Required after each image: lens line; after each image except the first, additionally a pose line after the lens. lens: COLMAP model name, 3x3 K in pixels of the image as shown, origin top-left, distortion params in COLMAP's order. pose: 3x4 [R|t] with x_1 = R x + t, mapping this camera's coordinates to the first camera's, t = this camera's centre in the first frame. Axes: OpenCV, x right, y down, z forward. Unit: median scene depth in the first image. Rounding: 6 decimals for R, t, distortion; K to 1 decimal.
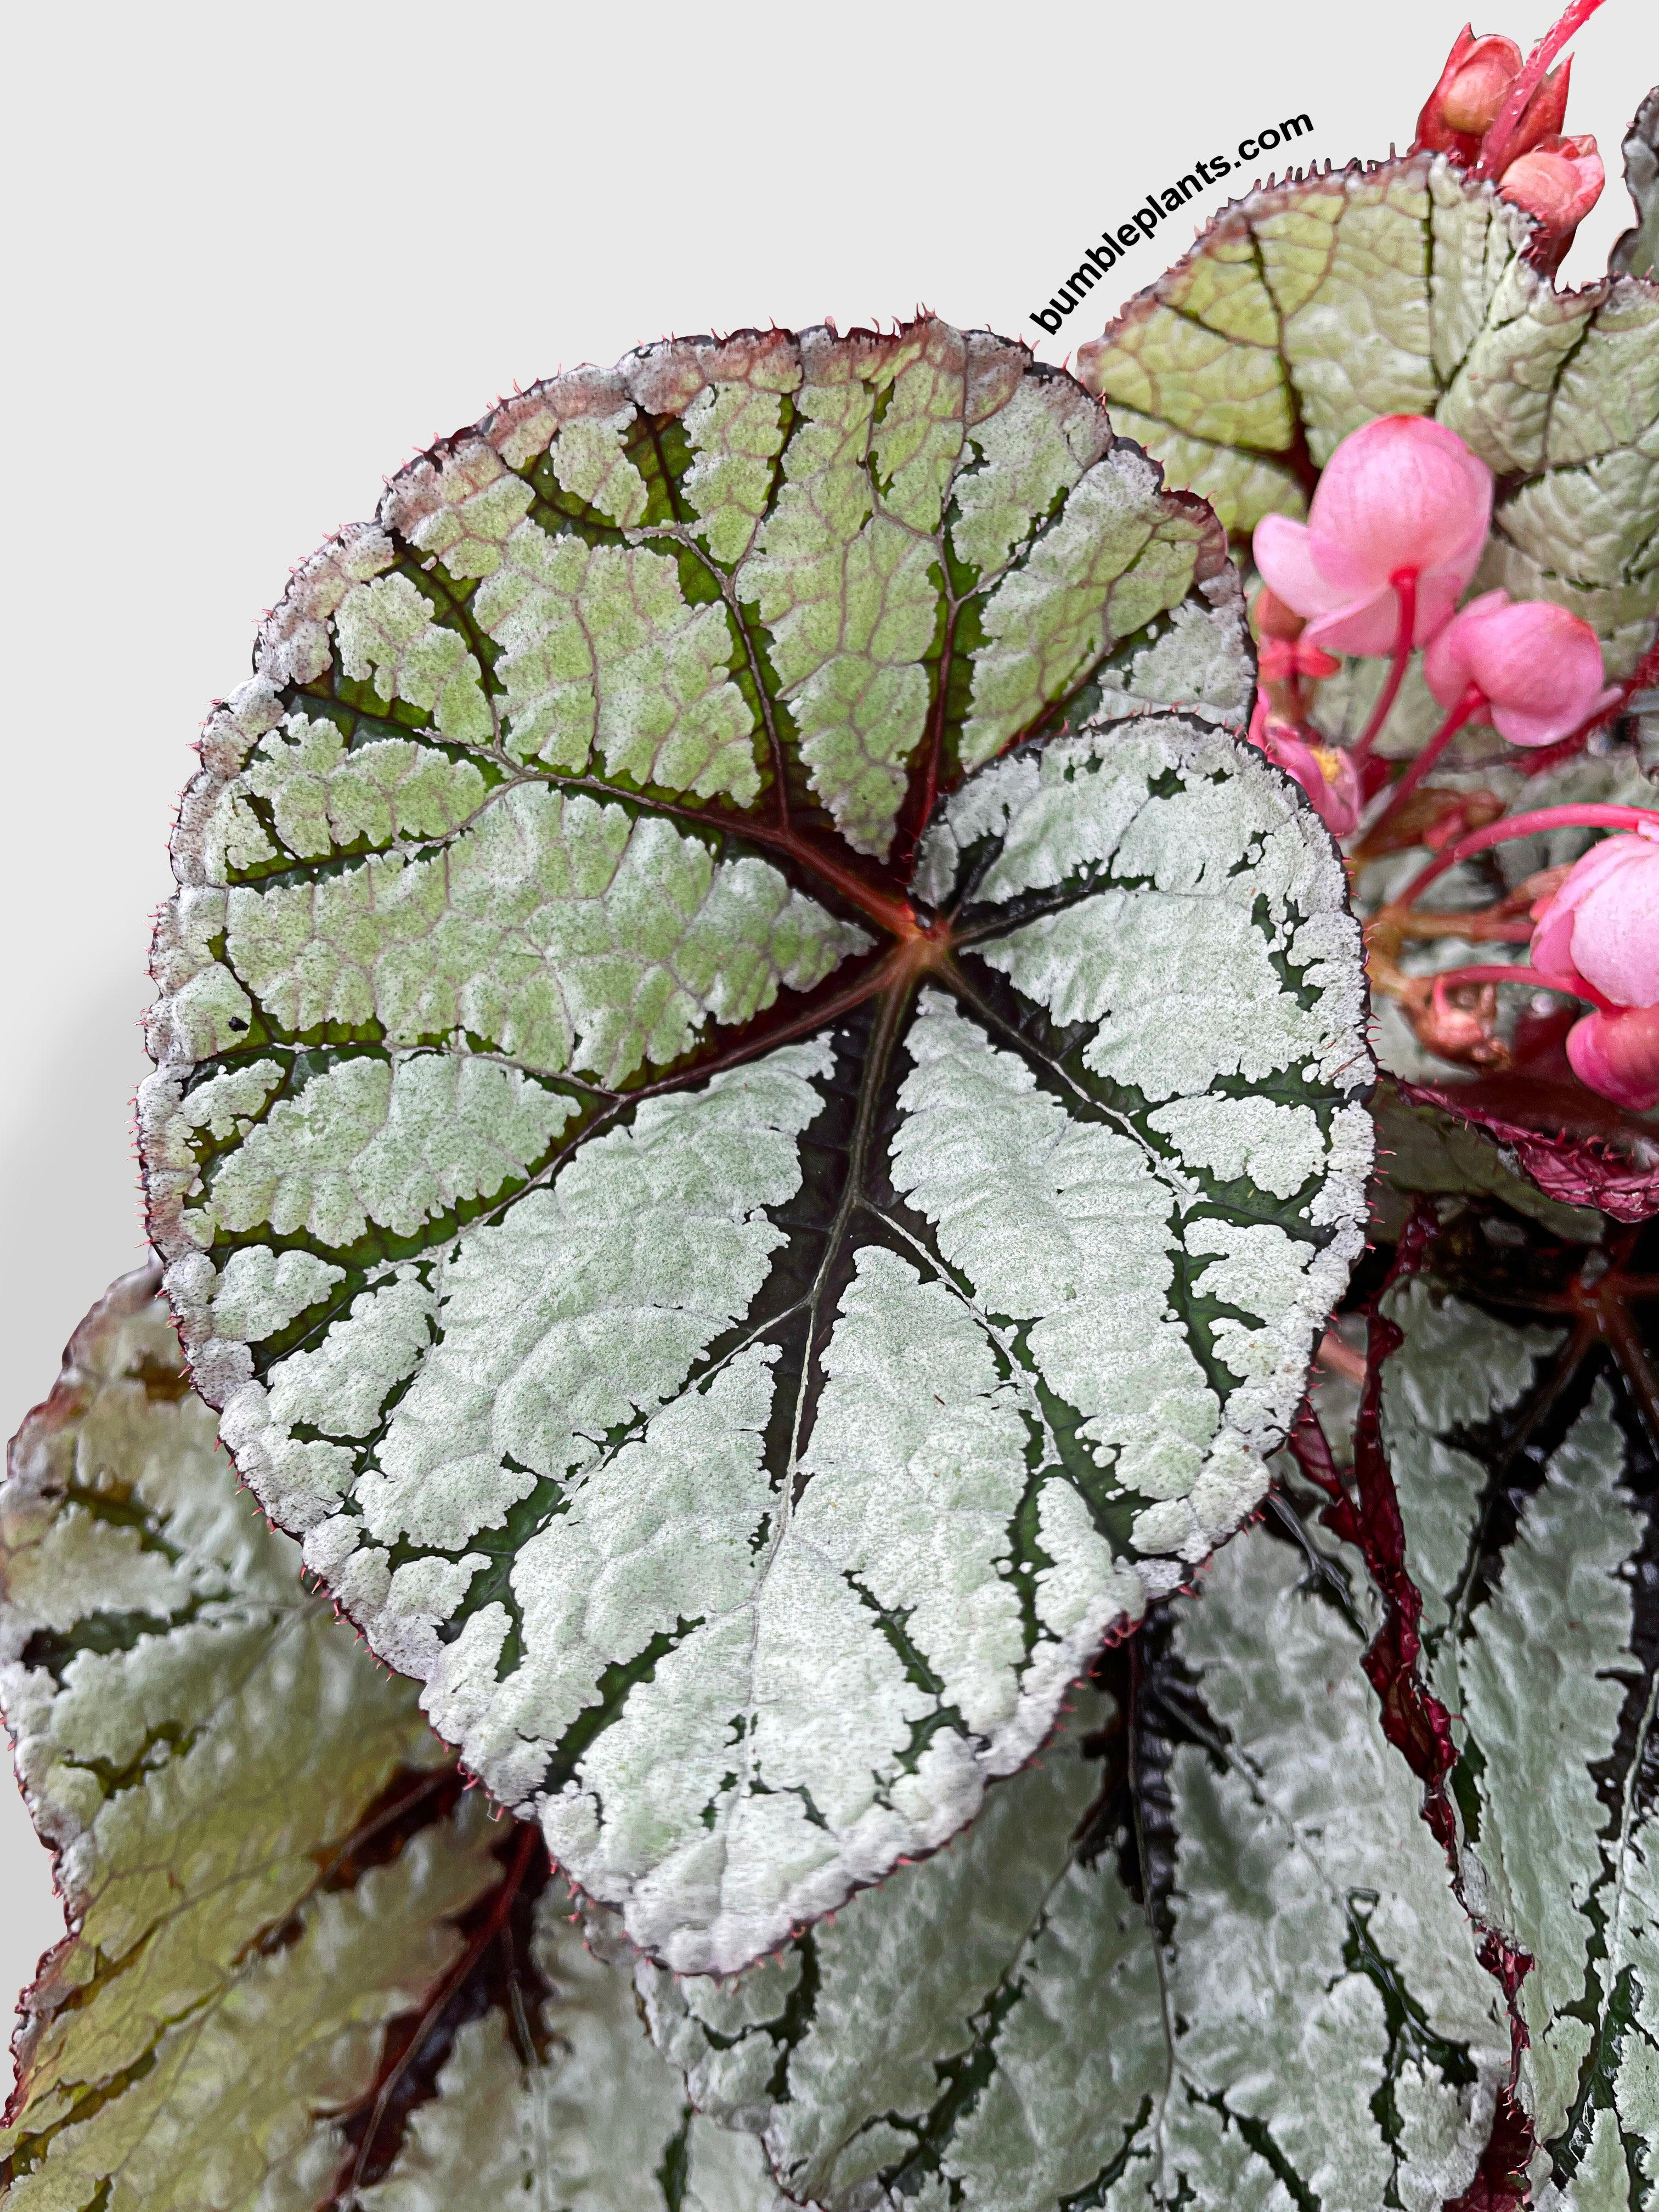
lens RADIAL K [[1723.6, 0, 829.5], [0, 1723.6, 1106.0], [0, 0, 1]] dist [0.071110, -0.145683]
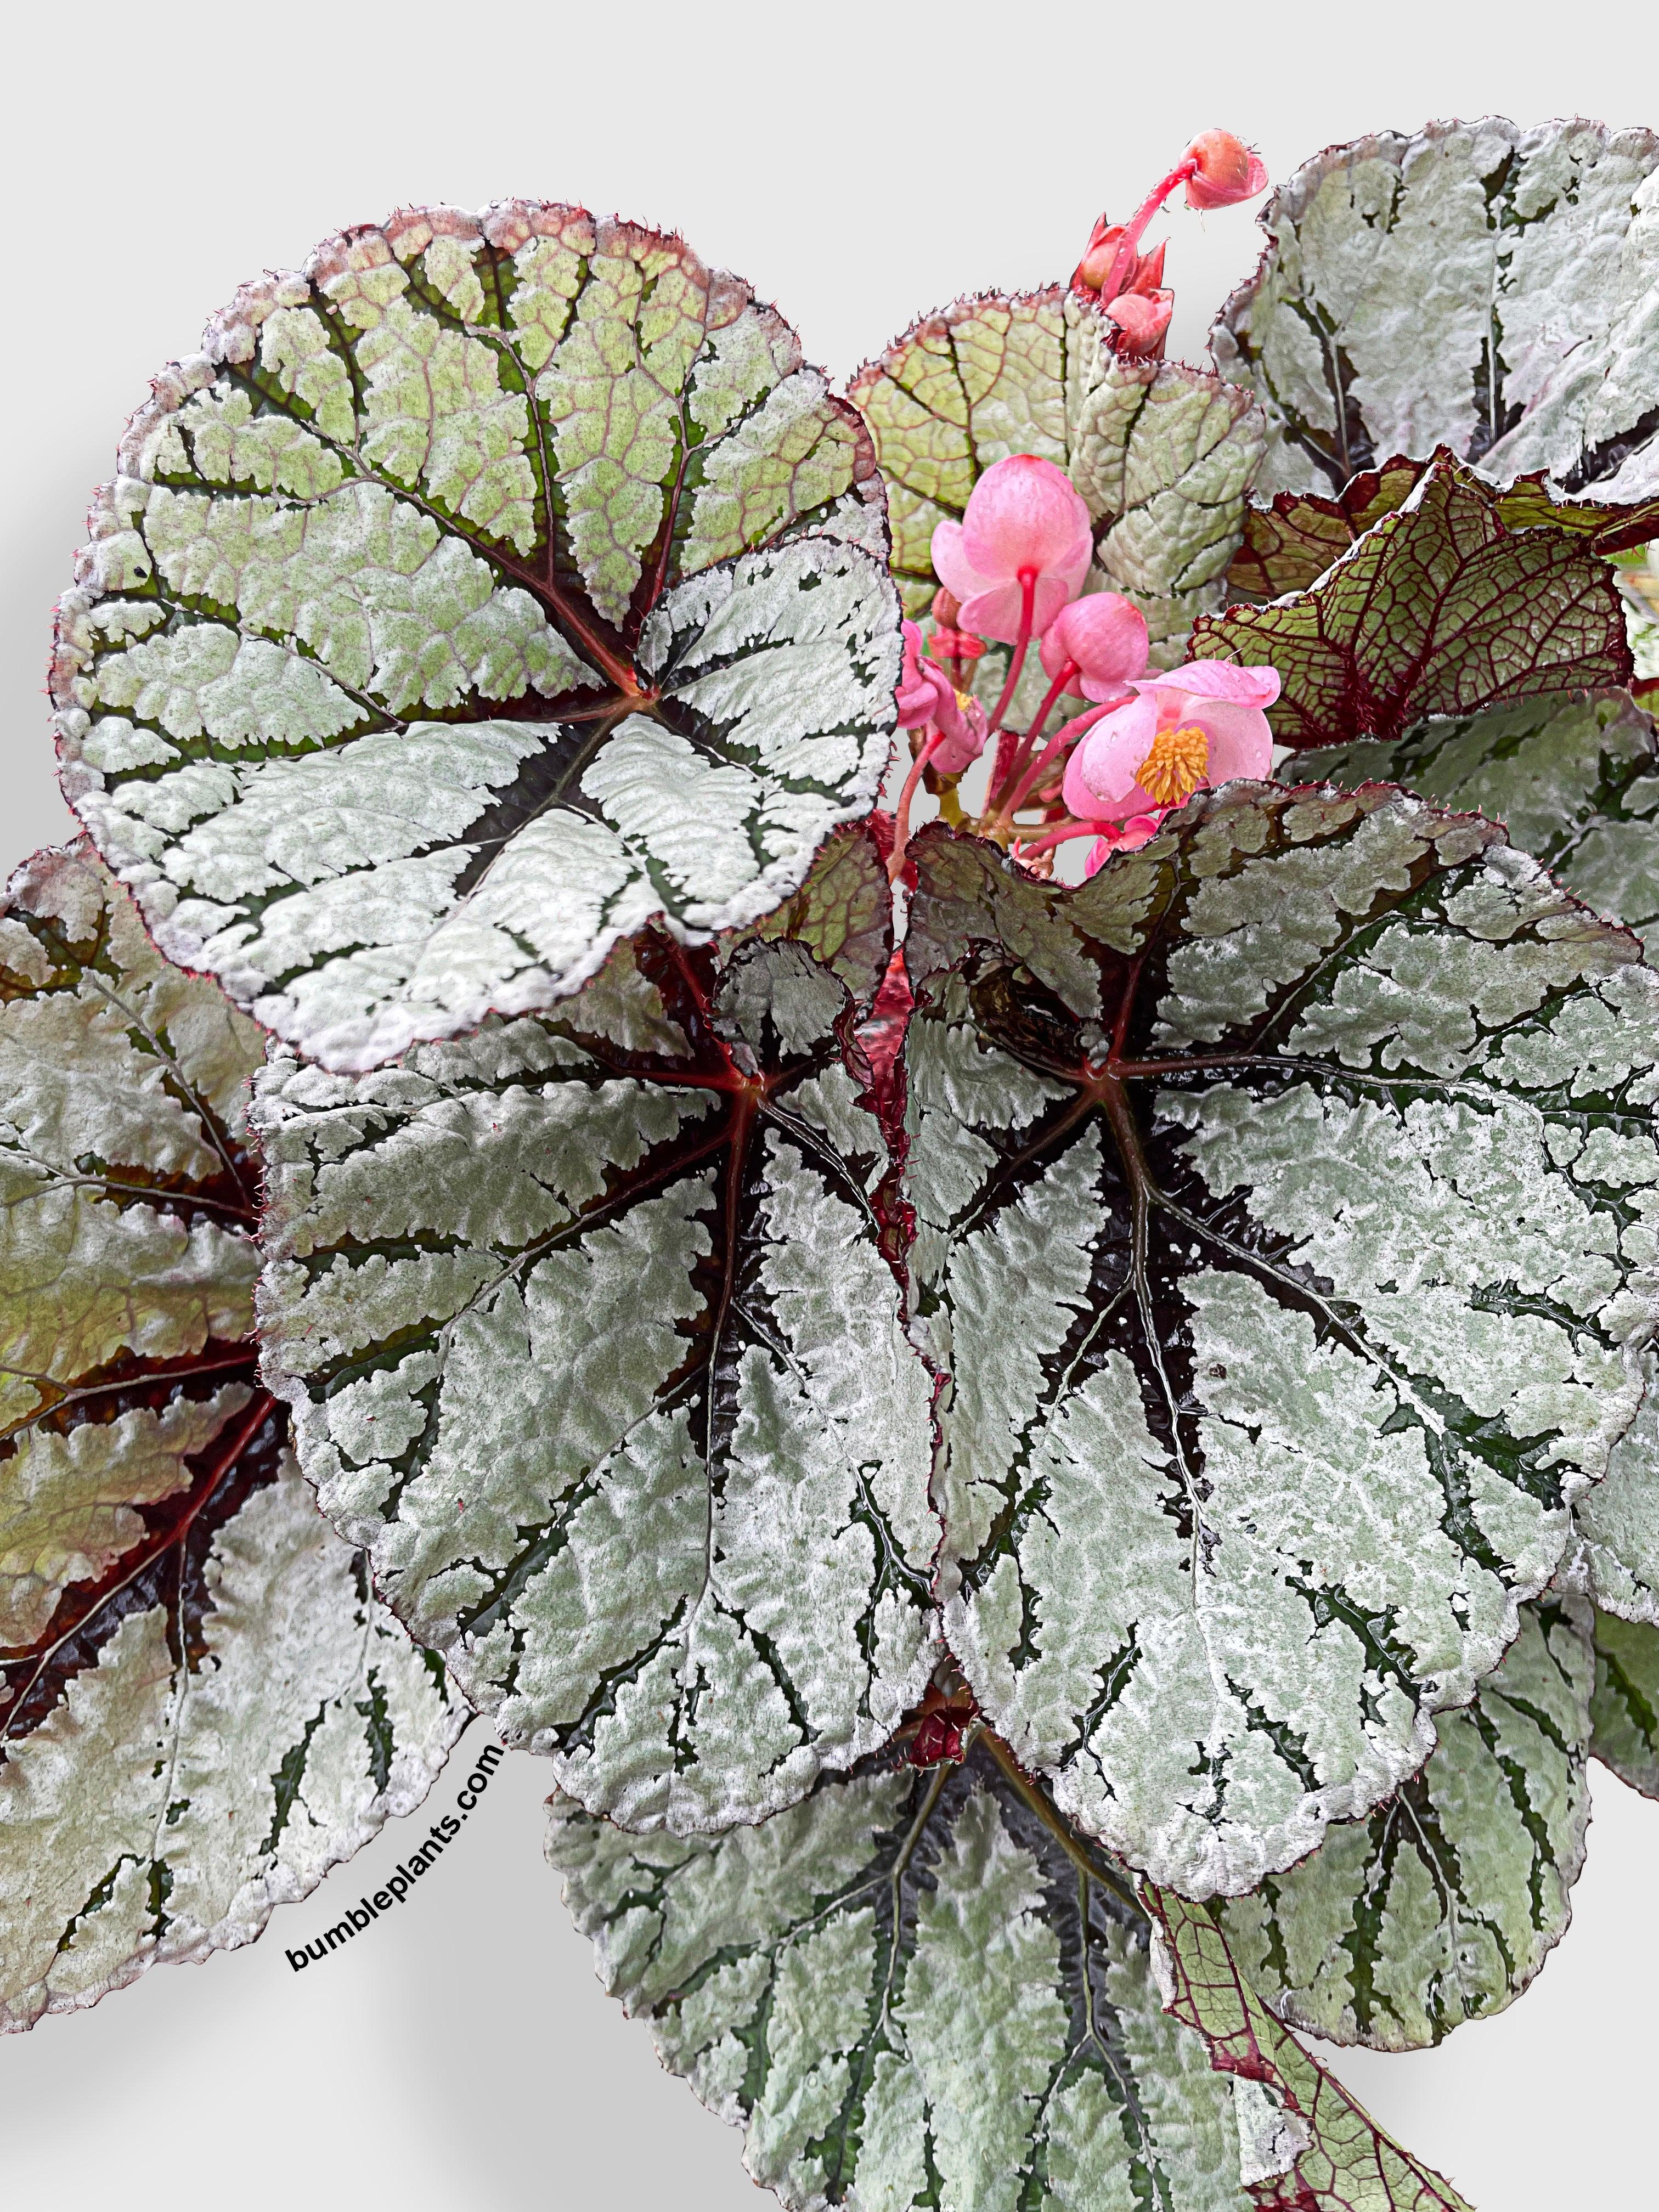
lens RADIAL K [[1643.7, 0, 821.0], [0, 1643.7, 1054.2], [0, 0, 1]] dist [0.064835, -0.118625]
pose [[0.984923, 0.147429, 0.090512, 0.132606], [-0.128807, 0.974222, -0.185205, 0.456137], [-0.115483, 0.170754, 0.978523, -0.305151]]
